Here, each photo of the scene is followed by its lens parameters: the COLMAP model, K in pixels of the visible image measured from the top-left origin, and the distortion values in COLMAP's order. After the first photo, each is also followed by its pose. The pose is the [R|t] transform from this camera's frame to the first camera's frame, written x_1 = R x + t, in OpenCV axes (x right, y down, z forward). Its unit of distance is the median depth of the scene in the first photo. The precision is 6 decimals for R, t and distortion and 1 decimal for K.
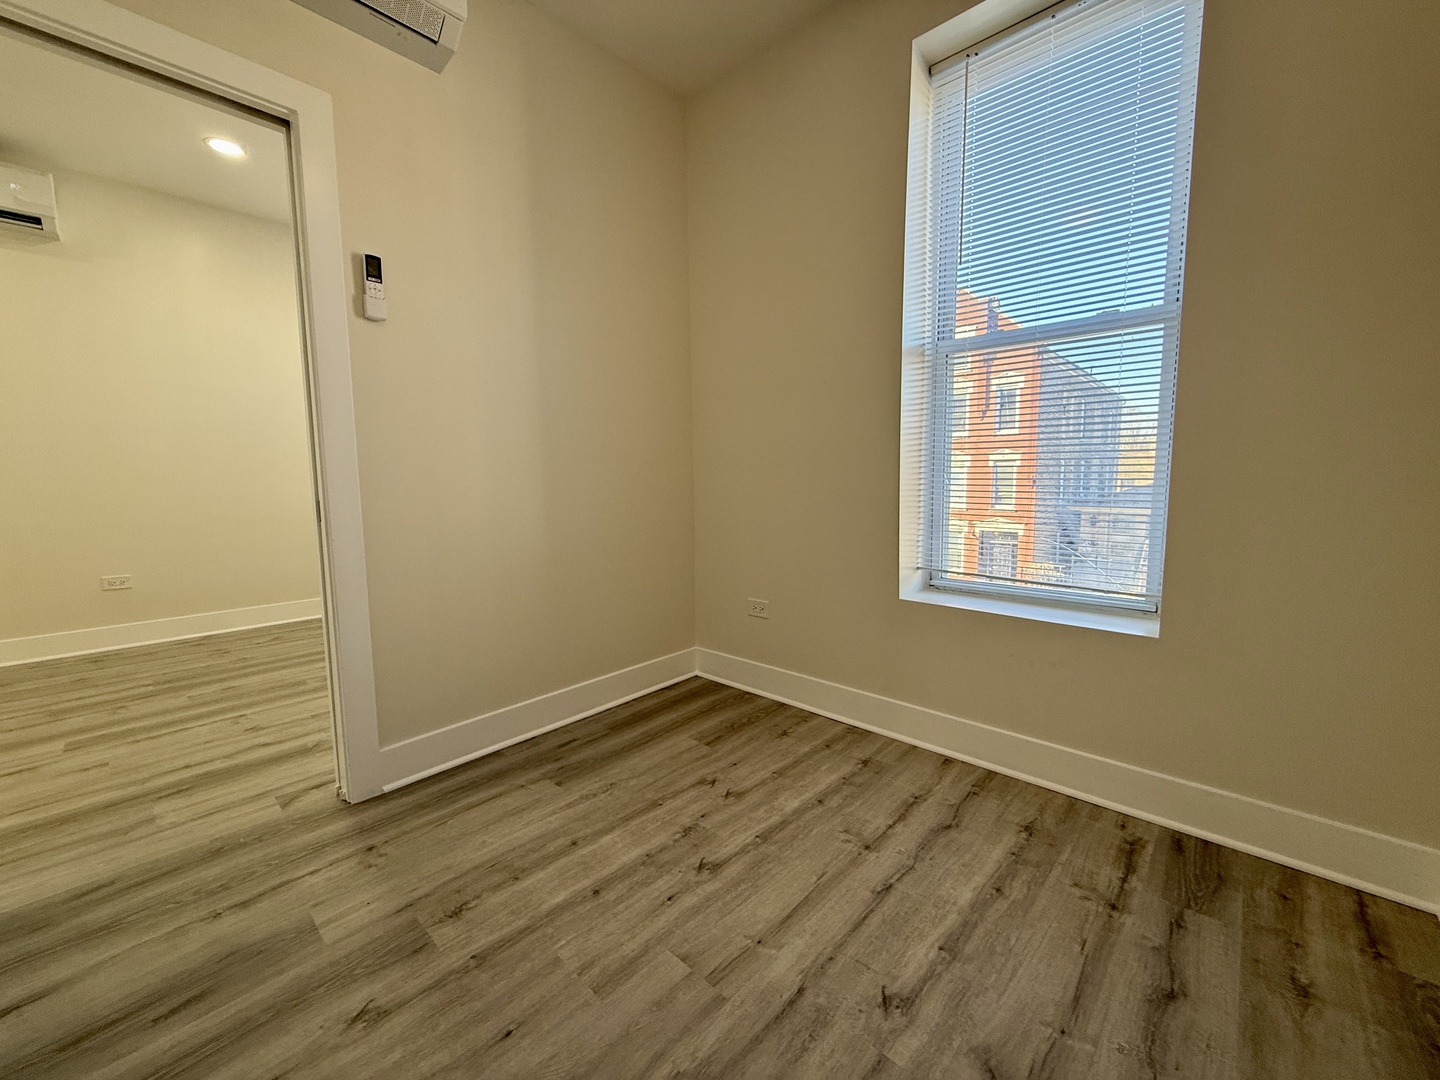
lens RADIAL K [[571.6, 0, 713.5], [0, 571.6, 538.7], [0, 0, 1]] dist [0.000882, -0.000358]
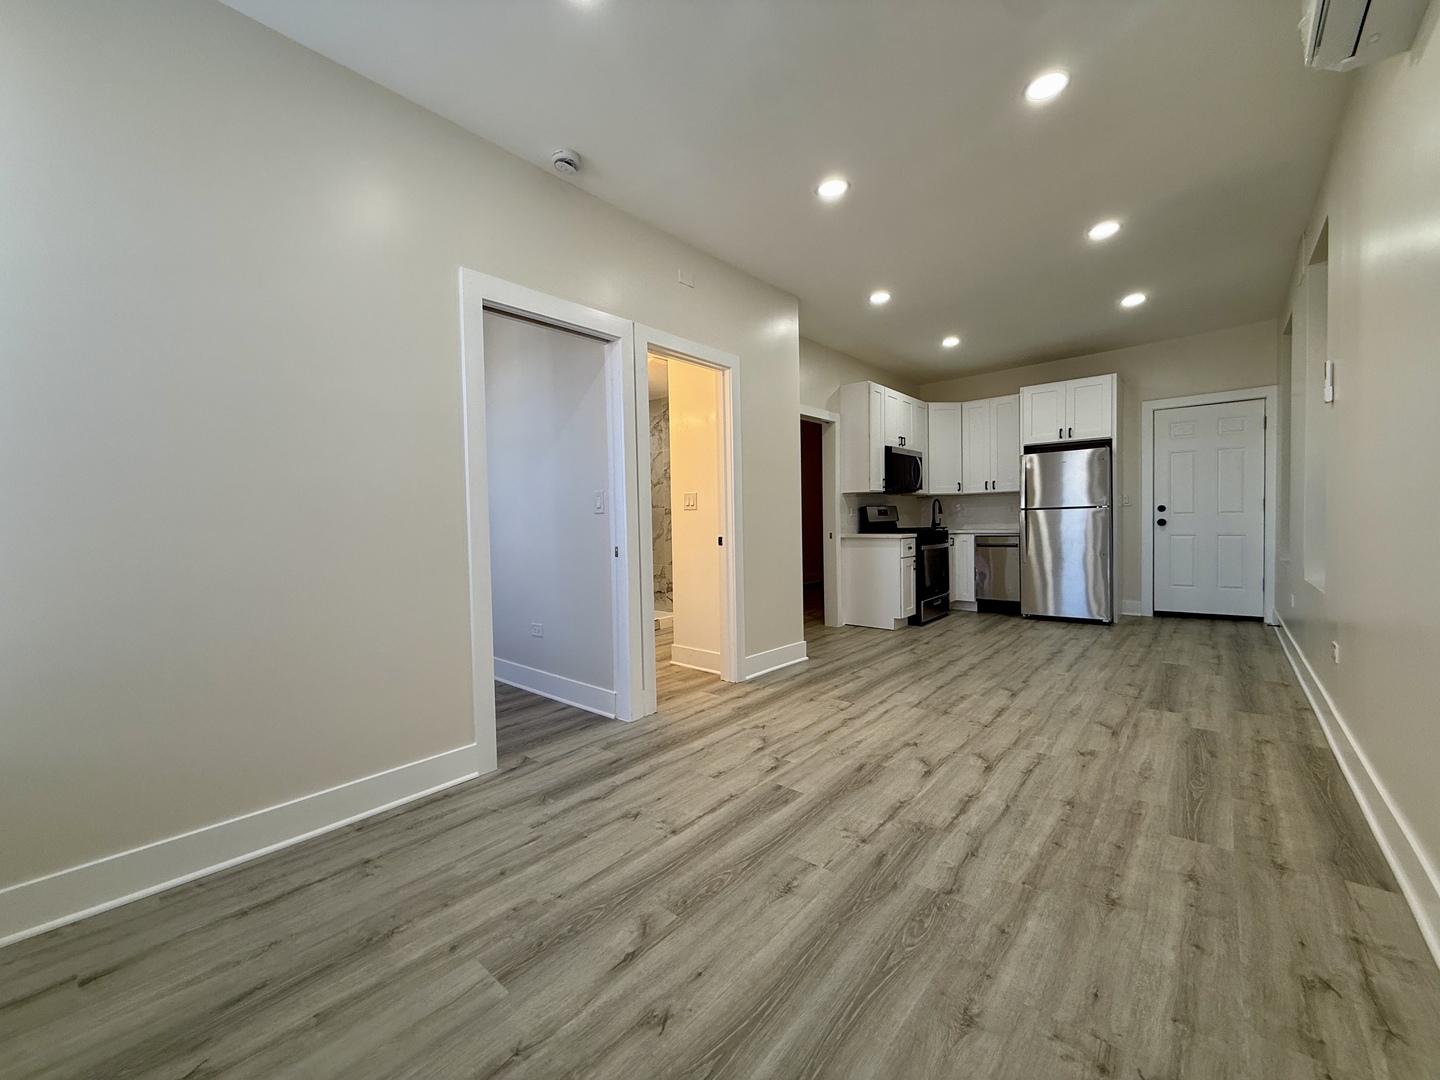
lens RADIAL K [[571.6, 0, 716.5], [0, 571.6, 539.0], [0, 0, 1]] dist [0.000882, -0.000358]
pose [[-0.998623, 0.034721, -0.039328, -1.394381], [0.029047, 0.990196, 0.136633, -0.322805], [0.043686, 0.135303, -0.989841, 2.789151]]
